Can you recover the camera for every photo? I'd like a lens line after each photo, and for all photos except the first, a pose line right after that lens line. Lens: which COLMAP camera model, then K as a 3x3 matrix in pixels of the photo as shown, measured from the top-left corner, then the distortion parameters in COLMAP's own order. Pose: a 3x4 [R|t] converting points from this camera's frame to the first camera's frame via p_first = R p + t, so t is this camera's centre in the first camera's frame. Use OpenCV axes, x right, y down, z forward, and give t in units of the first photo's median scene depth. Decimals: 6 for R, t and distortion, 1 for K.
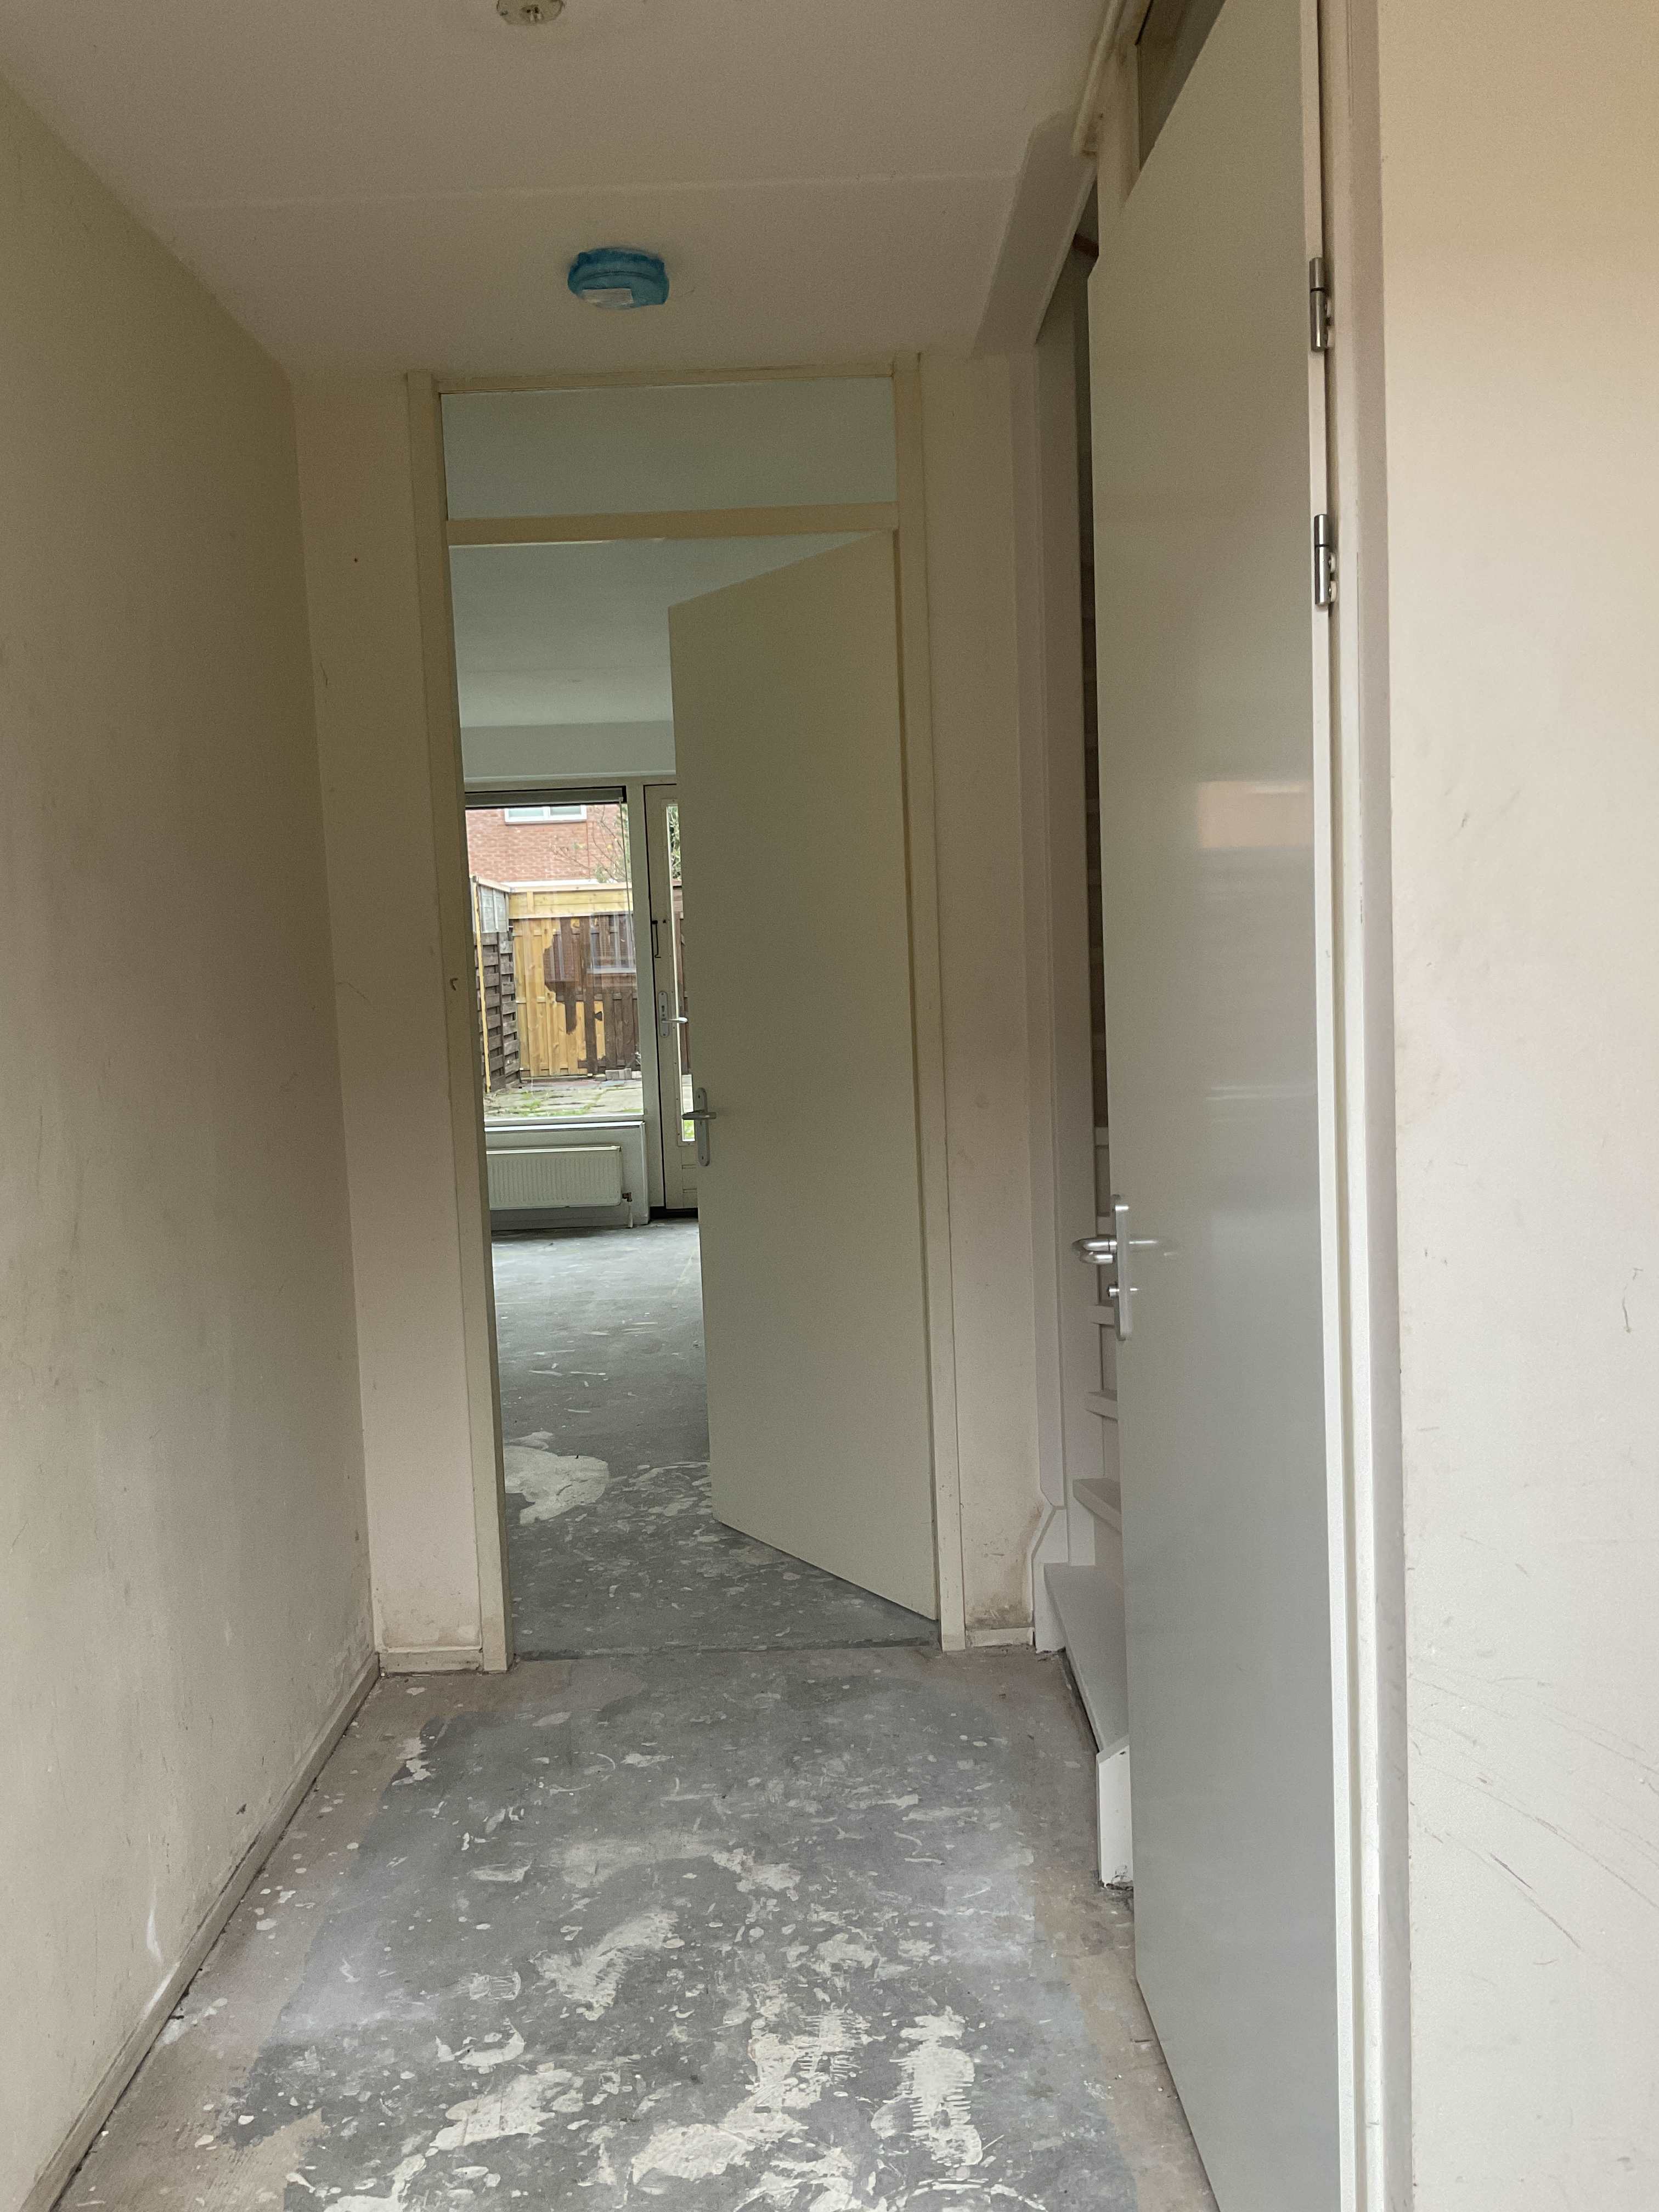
lens RADIAL K [[1852.0, 0, 831.8], [0, 1852.0, 1099.9], [0, 0, 1]] dist [0.012845, 0.001754]
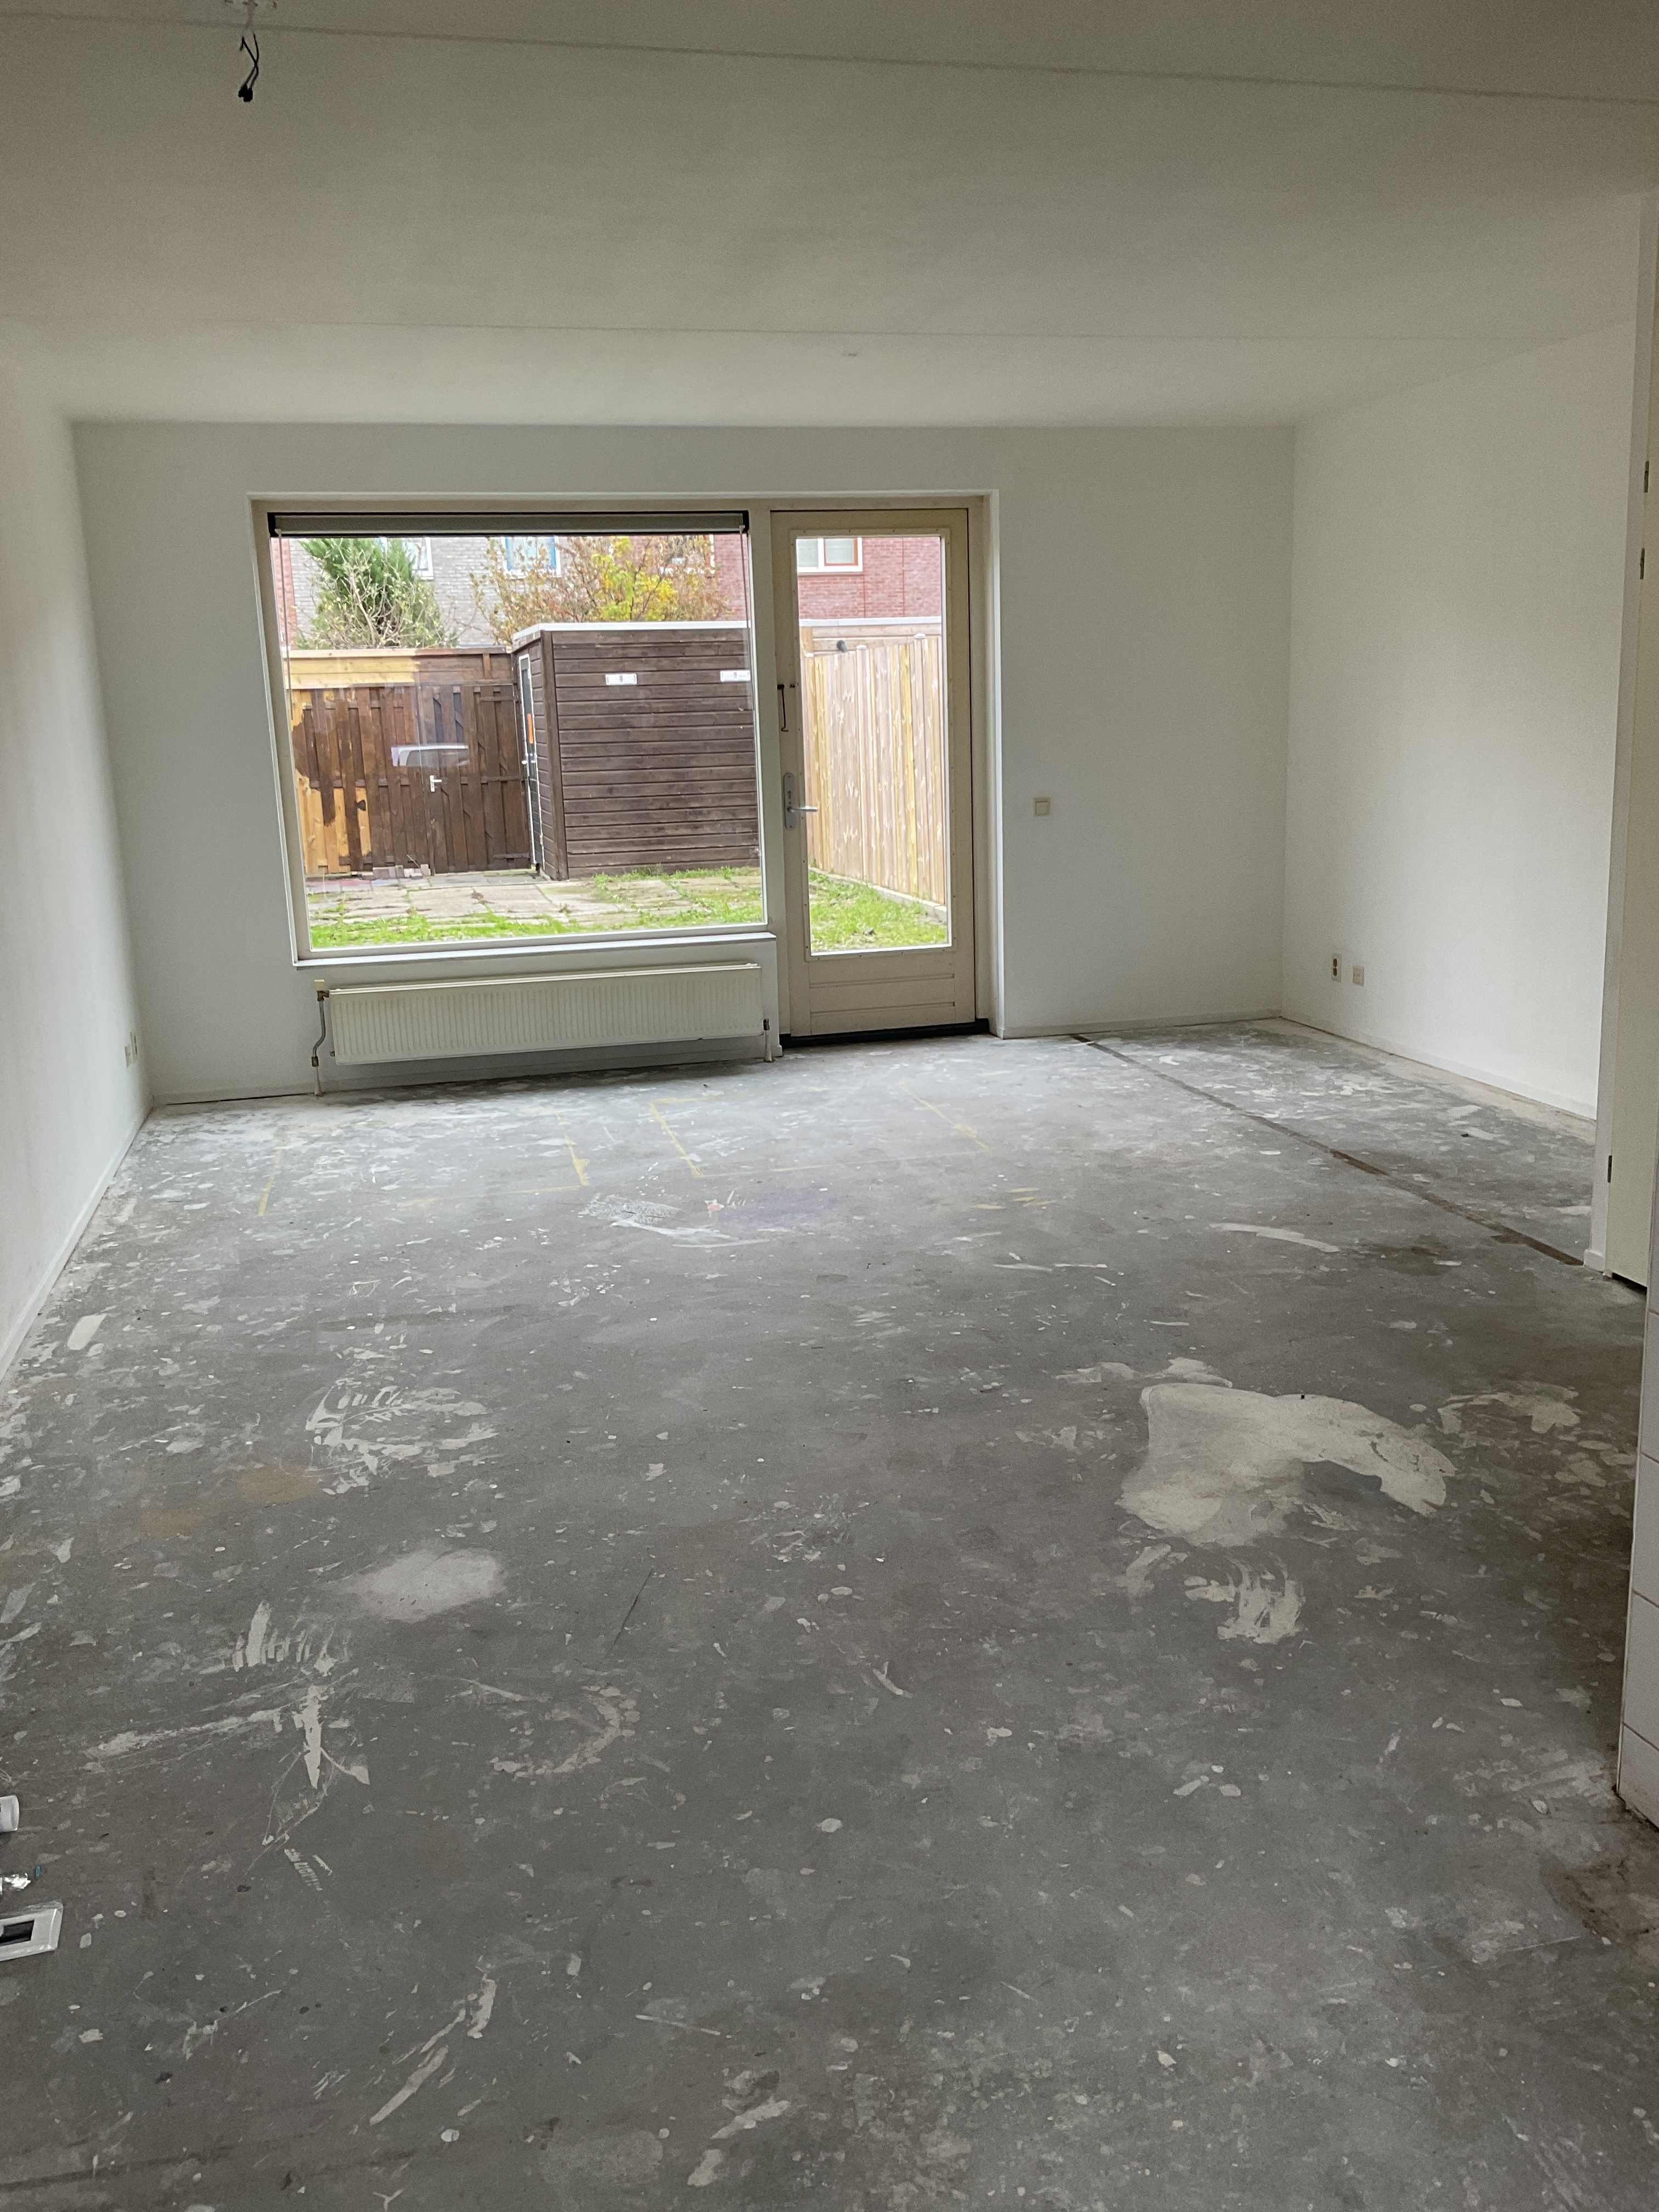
lens RADIAL K [[1852.0, 0, 829.3], [0, 1852.0, 1115.3], [0, 0, 1]] dist [0.012845, 0.001754]
pose [[0.970479, -0.037139, 0.238309, -0.125874], [0.008622, 0.992784, 0.119608, -0.002740], [-0.241031, -0.114022, 0.963796, 0.086490]]
